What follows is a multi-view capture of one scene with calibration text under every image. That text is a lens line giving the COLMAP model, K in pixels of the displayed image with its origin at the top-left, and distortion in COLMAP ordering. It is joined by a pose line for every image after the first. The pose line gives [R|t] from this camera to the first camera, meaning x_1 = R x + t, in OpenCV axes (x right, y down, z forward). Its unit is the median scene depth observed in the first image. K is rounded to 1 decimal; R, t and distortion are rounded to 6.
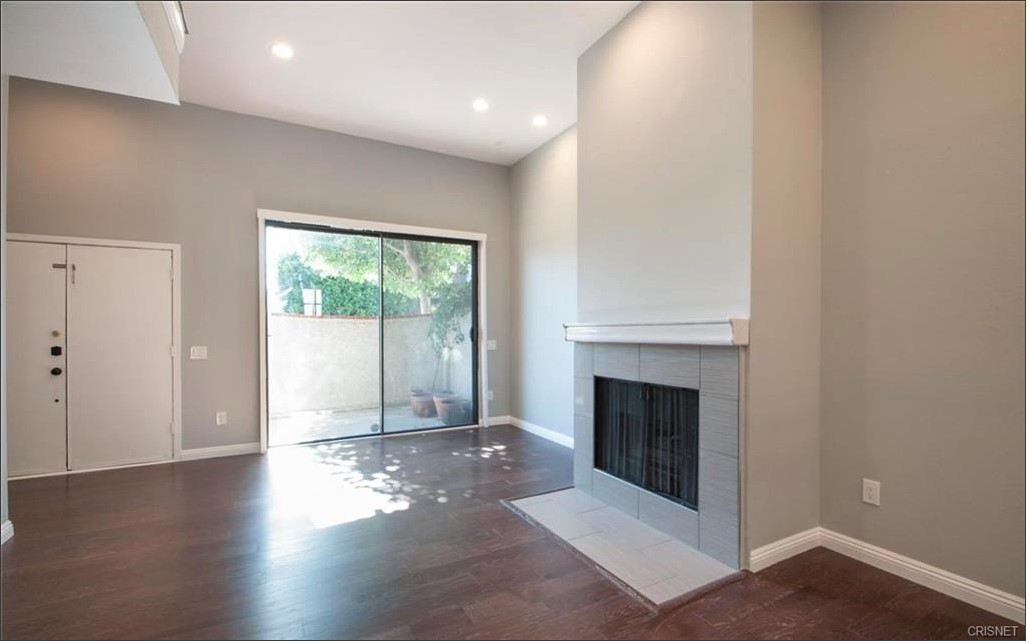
lens RADIAL K [[439.7, 0, 514.5], [0, 439.7, 321.5], [0, 0, 1]] dist [-0.002177, -0.000190]
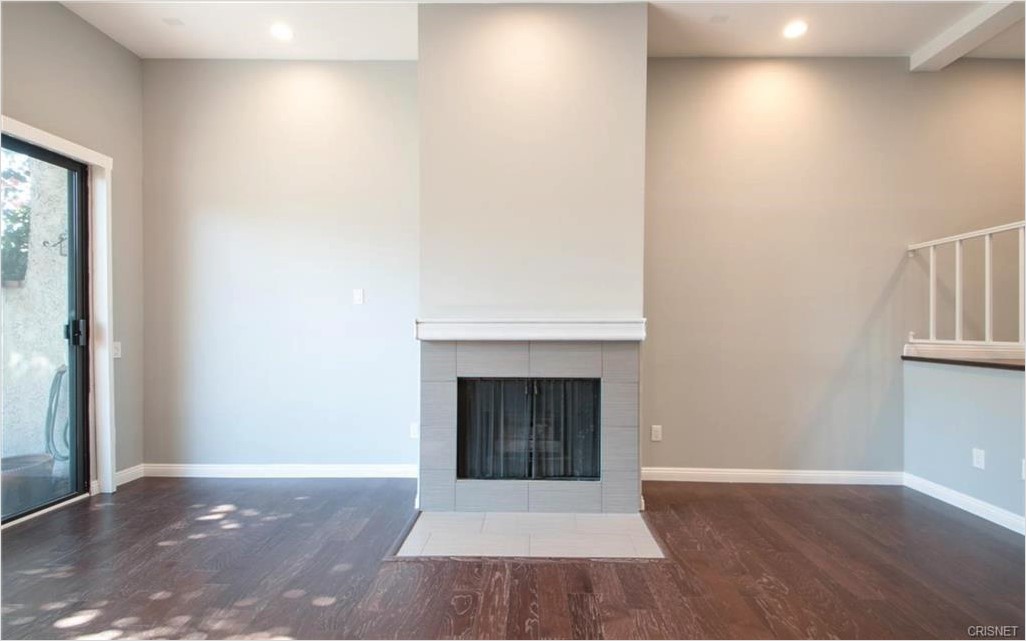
lens RADIAL K [[451.9, 0, 513.0], [0, 451.9, 320.5], [0, 0, 1]] dist [0.003295, 0.000134]
pose [[0.508141, 0.013284, 0.861172, -0.585607], [-0.023258, 0.999728, -0.001698, 0.005559], [-0.860960, -0.019167, 0.508312, 0.454245]]
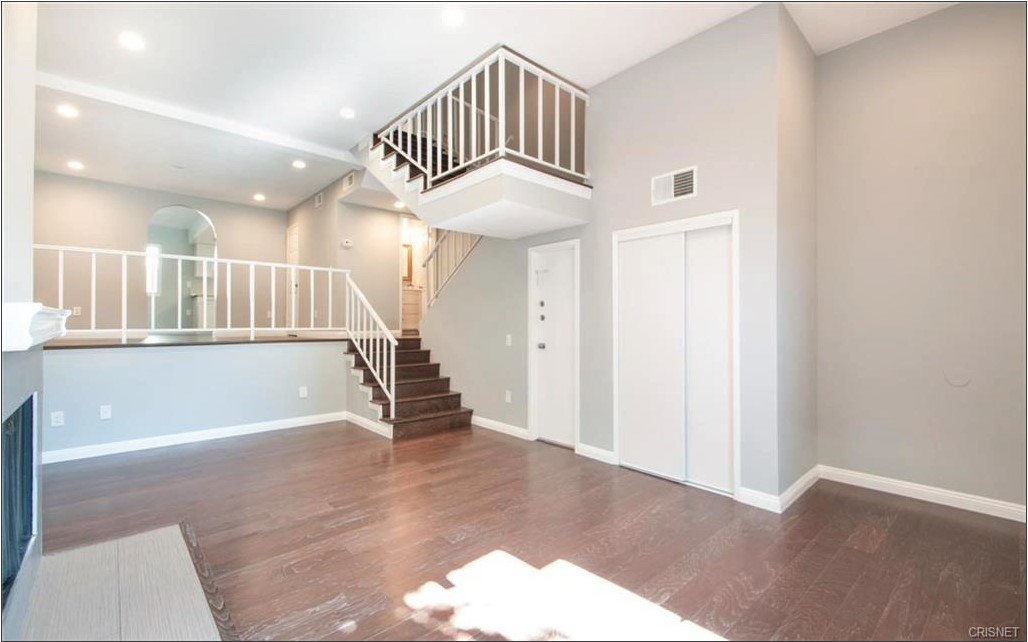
lens RADIAL K [[452.8, 0, 514.0], [0, 452.8, 321.0], [0, 0, 1]] dist [0.003295, 0.000134]
pose [[-0.978178, -0.001919, -0.207761, -0.245384], [0.000938, 0.999906, -0.013653, 0.014311], [0.207767, -0.013550, -0.978084, 1.639553]]
